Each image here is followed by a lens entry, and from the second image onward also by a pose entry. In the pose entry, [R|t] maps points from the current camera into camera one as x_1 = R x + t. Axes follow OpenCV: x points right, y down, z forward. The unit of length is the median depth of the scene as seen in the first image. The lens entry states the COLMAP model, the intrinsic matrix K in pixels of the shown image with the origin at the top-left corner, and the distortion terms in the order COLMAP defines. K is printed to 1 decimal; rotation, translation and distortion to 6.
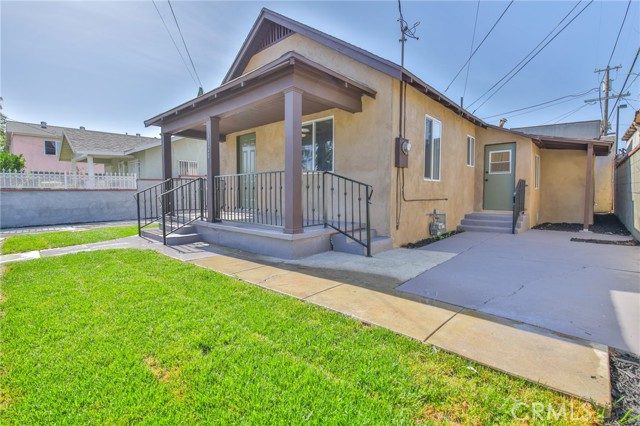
lens RADIAL K [[292.9, 0, 321.2], [0, 292.9, 208.1], [0, 0, 1]] dist [0.002153, -0.011919]
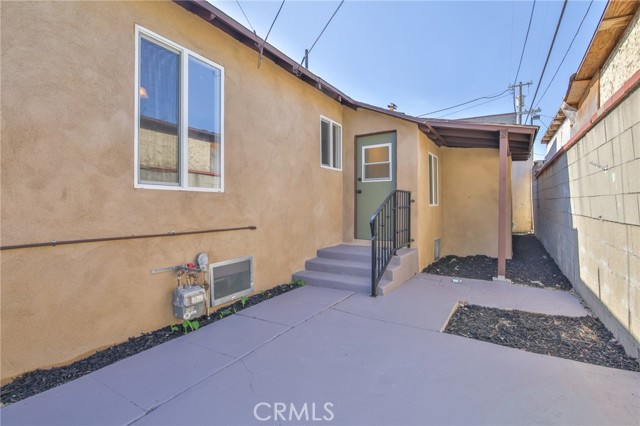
lens RADIAL K [[292.9, 0, 321.2], [0, 292.9, 208.1], [0, 0, 1]] dist [0.002153, -0.011919]
pose [[0.984632, -0.000730, 0.174639, 0.391901], [0.008573, 0.998988, -0.044159, -0.035284], [-0.174430, 0.044978, 0.983642, 0.416855]]
